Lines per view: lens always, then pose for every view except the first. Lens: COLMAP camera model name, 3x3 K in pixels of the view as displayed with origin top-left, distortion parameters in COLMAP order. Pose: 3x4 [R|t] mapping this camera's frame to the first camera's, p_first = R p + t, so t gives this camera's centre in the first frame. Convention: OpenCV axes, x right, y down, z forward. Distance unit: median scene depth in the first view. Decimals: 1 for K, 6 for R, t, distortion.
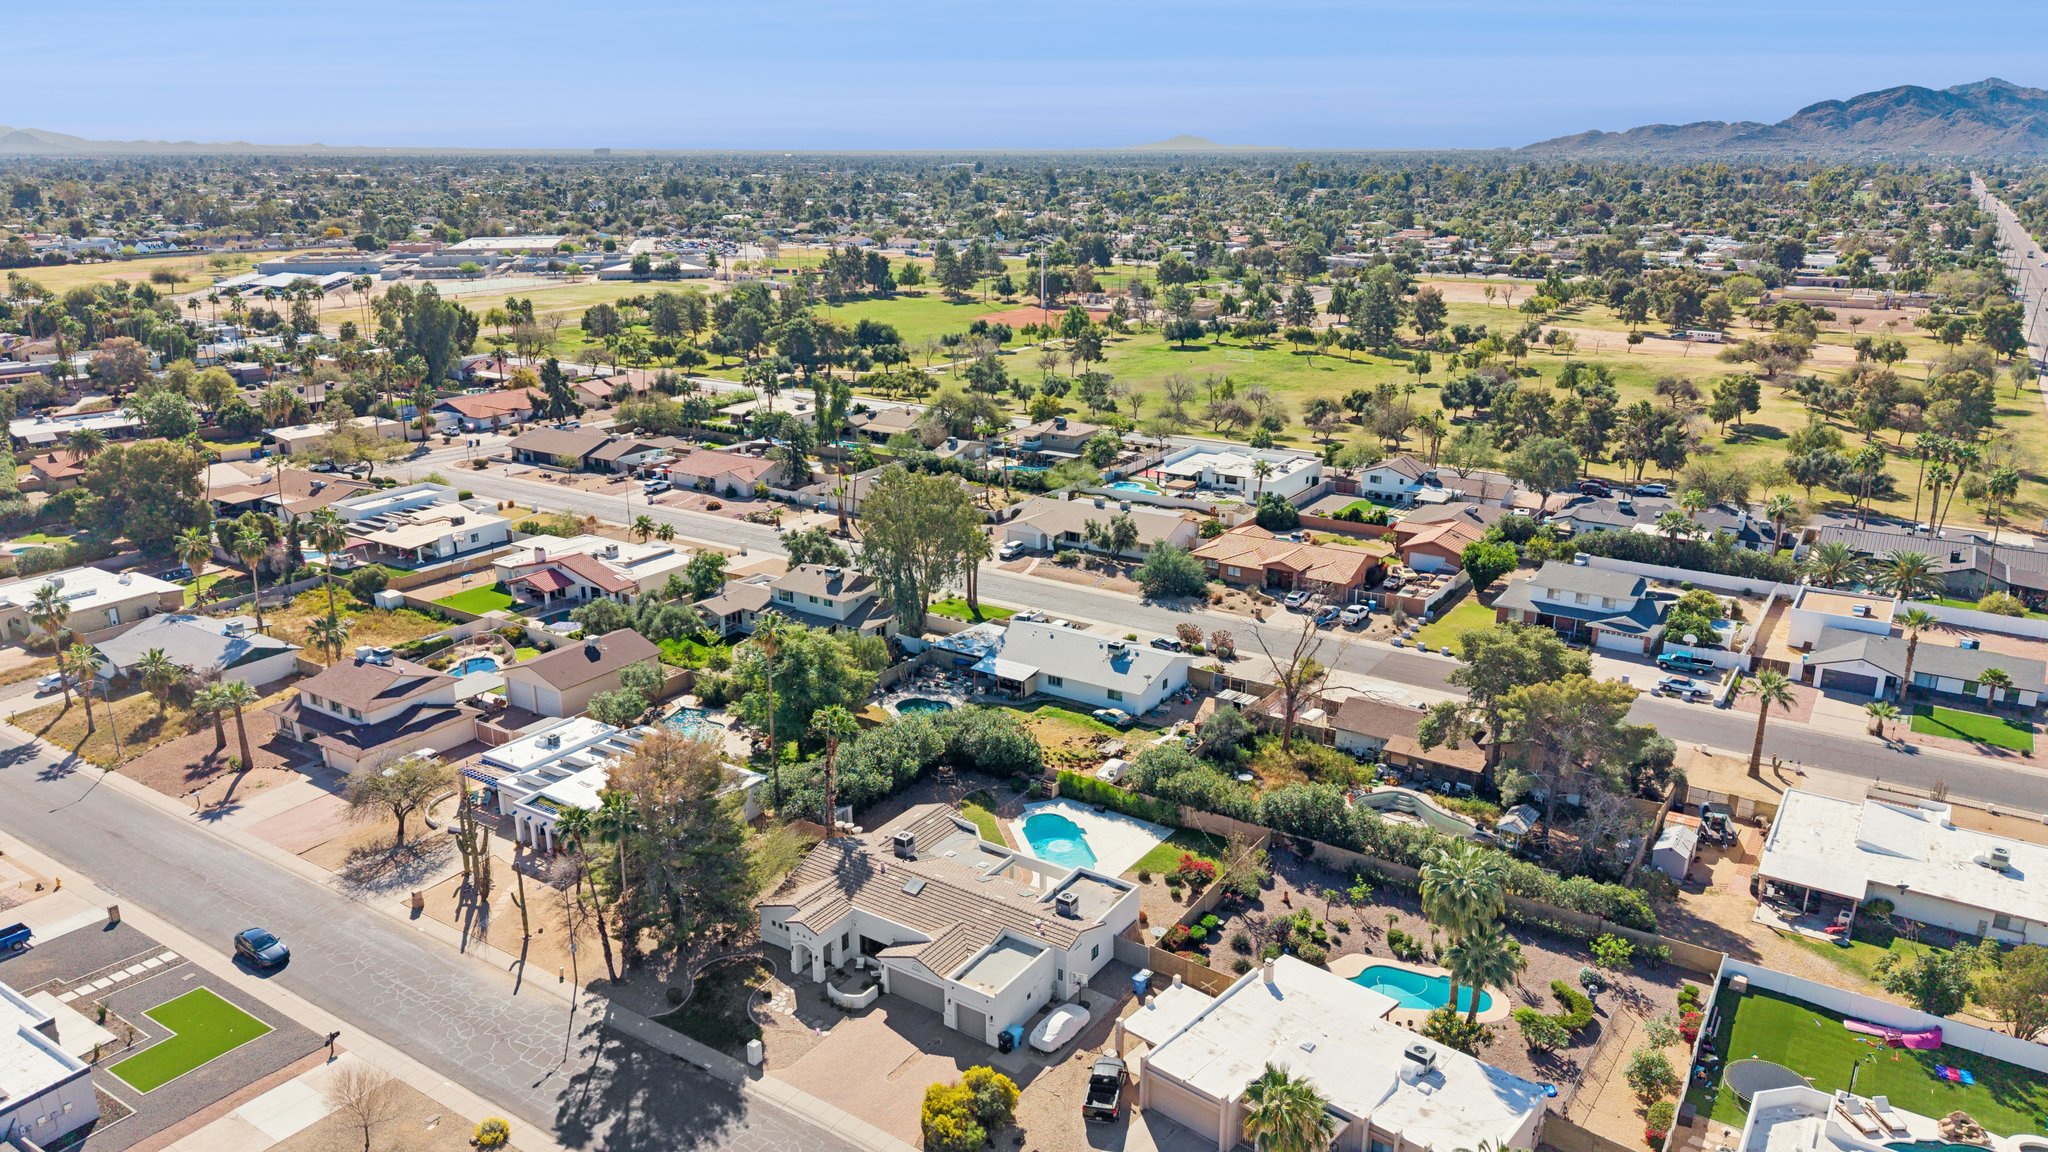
lens RADIAL K [[1431.1, 0, 992.7], [0, 1431.1, 572.7], [0, 0, 1]] dist [0.014100, -0.000756]
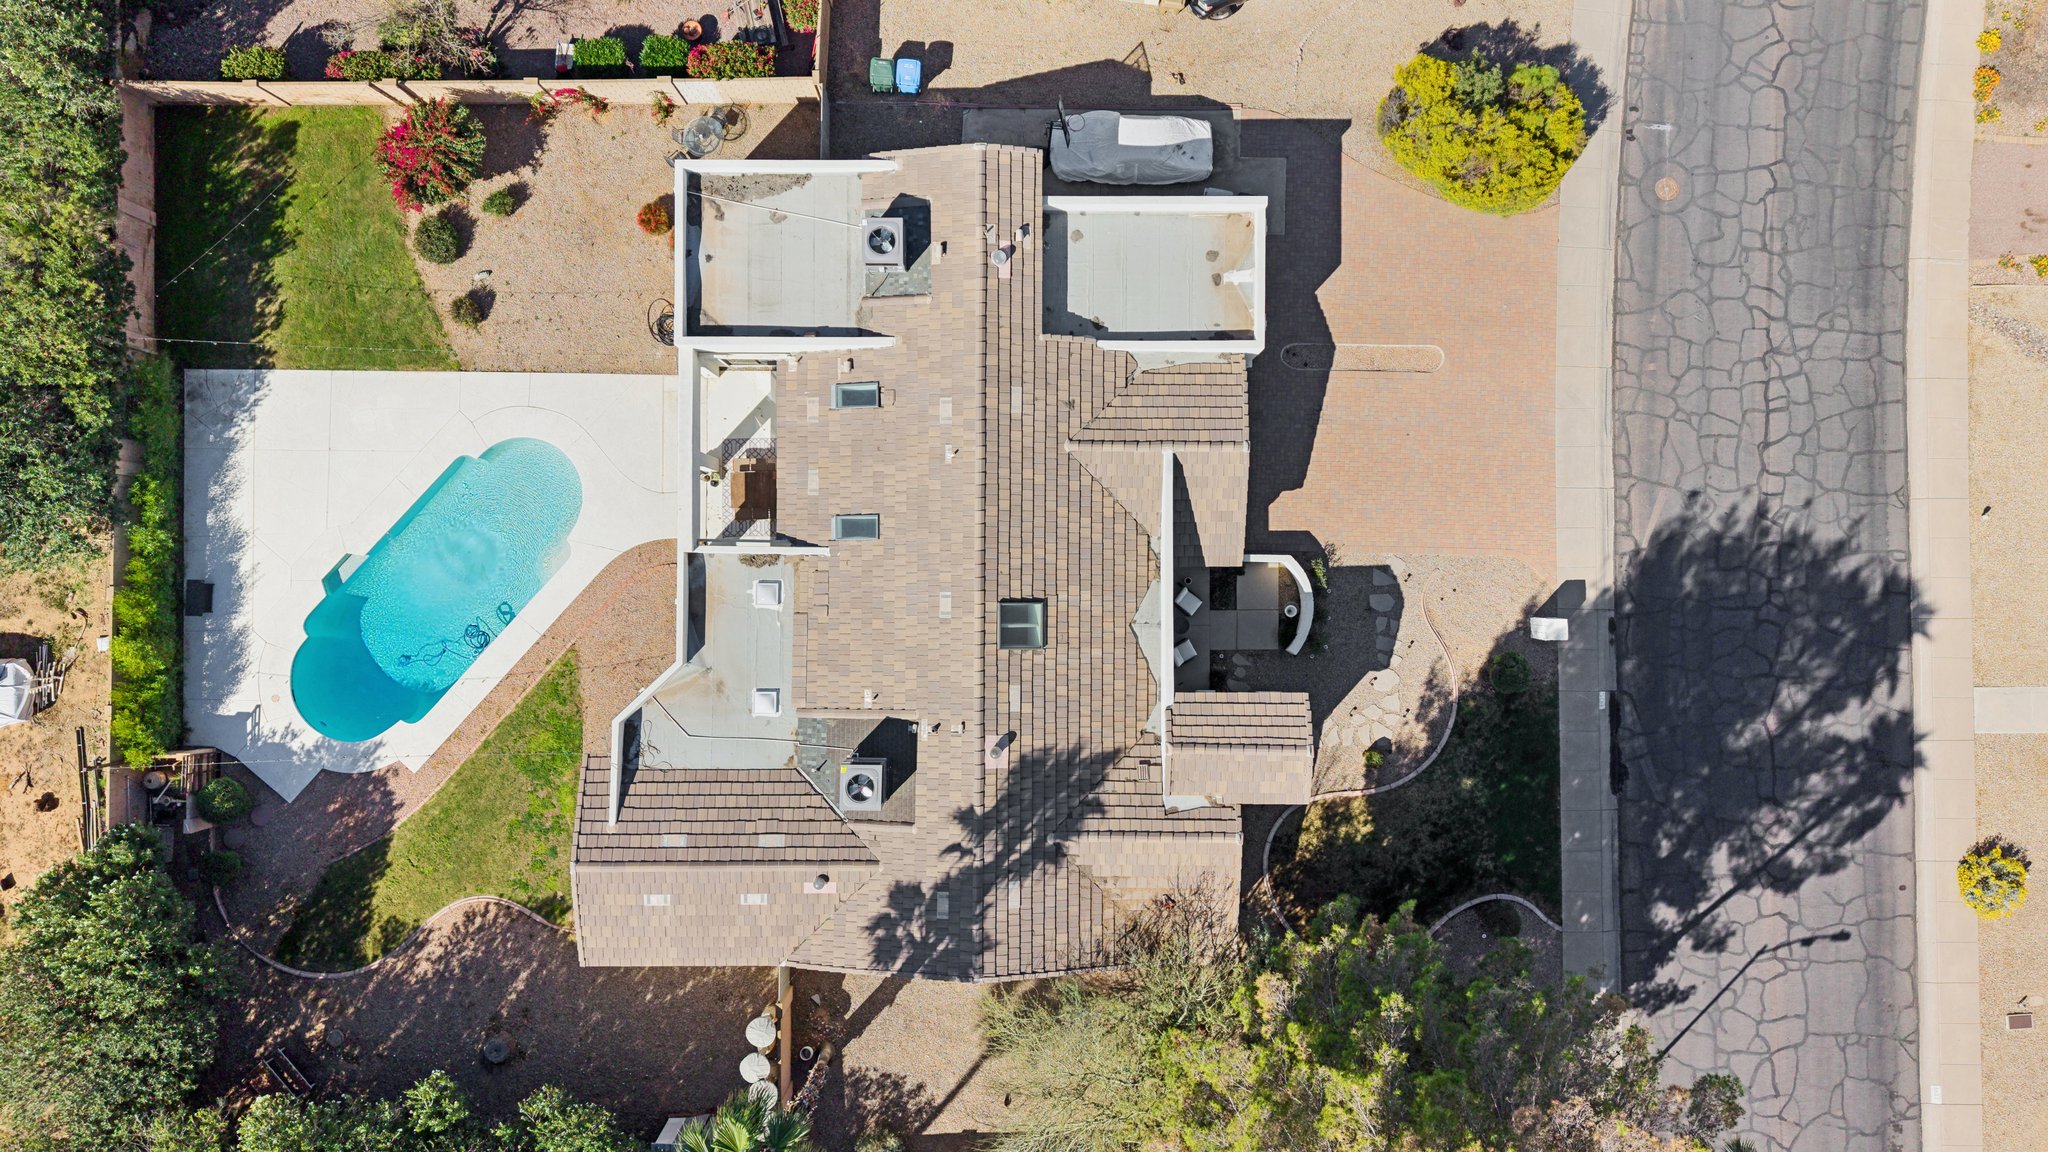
lens RADIAL K [[1431.1, 0, 992.7], [0, 1431.1, 572.7], [0, 0, 1]] dist [0.014100, -0.000756]
pose [[-0.578317, -0.815364, 0.027049, -0.042278], [0.230495, -0.131499, 0.964147, -0.131410], [-0.782574, 0.563817, 0.263986, 0.761080]]
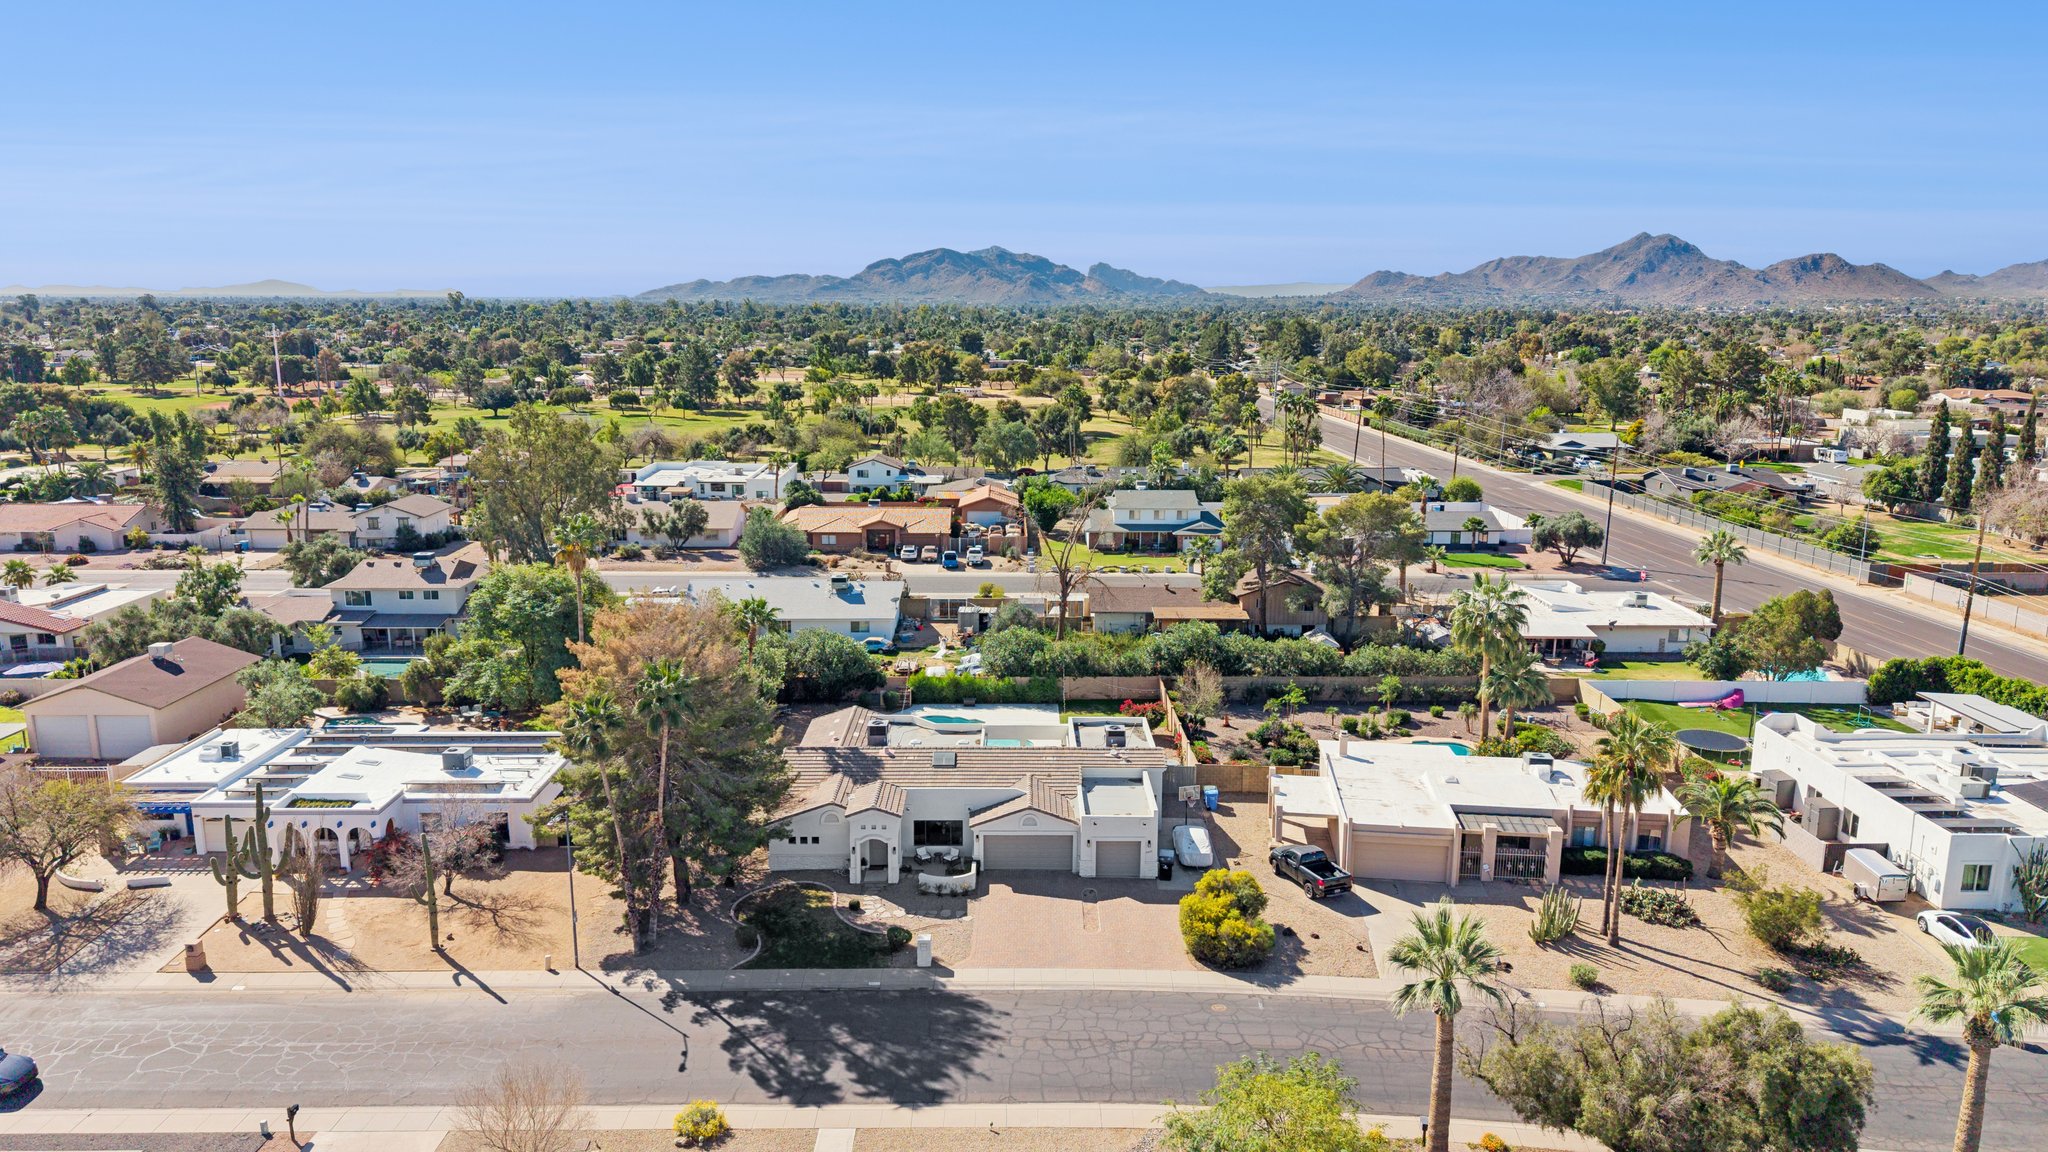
lens RADIAL K [[1418.3, 0, 1032.2], [0, 1418.3, 502.4], [0, 0, 1]] dist [0.027765, -0.006348]
pose [[0.811801, -0.070558, 0.579656, -0.411081], [0.156183, 0.982743, -0.099109, 0.138086], [-0.562660, 0.170989, 0.808812, 0.233605]]
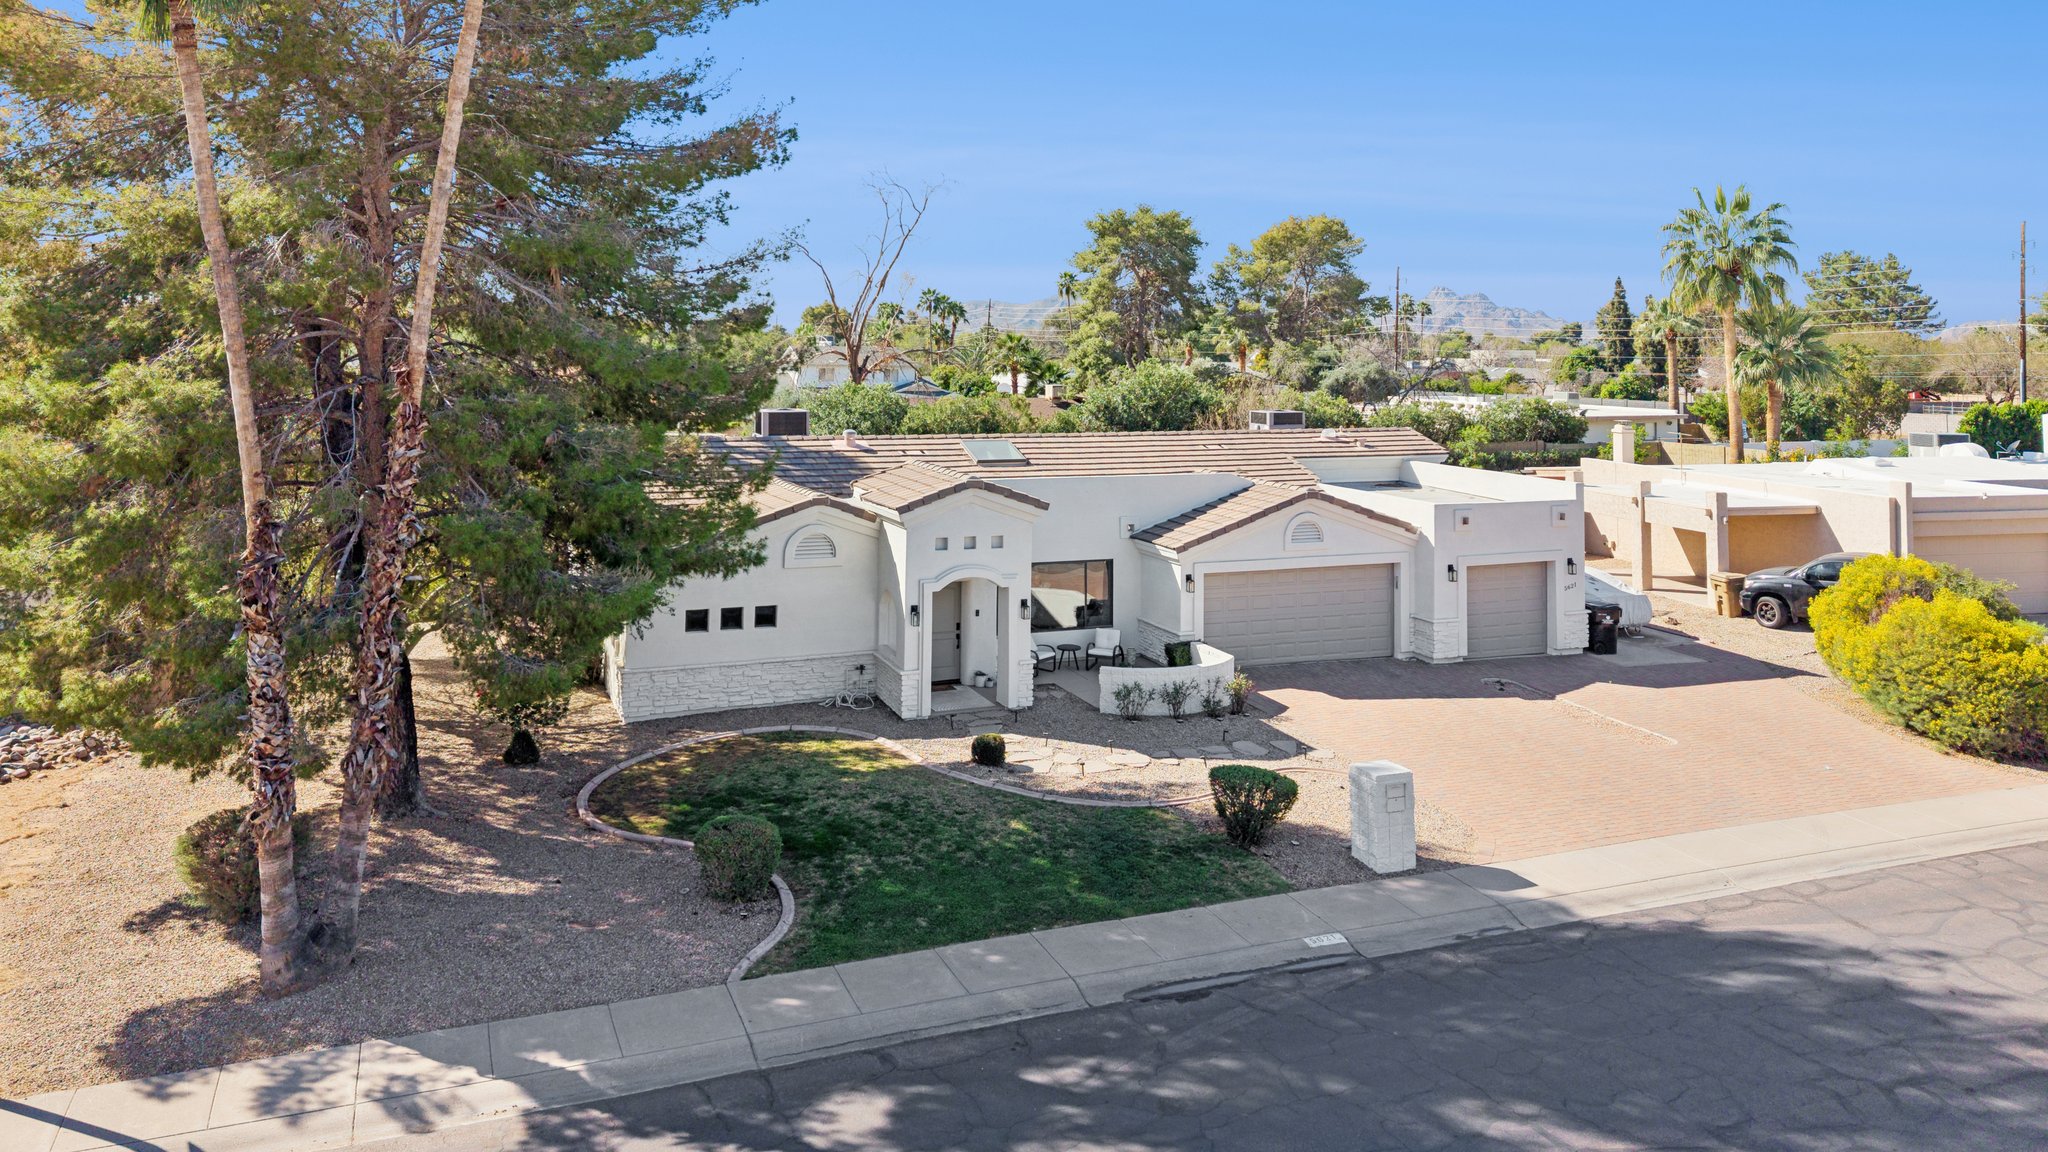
lens RADIAL K [[1453.7, 0, 1024.2], [0, 1453.7, 375.9], [0, 0, 1]] dist [0.049510, -0.000372]
pose [[0.544484, 0.001881, 0.838769, -0.294887], [0.224181, 0.963292, -0.147687, 0.217735], [-0.808257, 0.268449, 0.524076, 0.684417]]
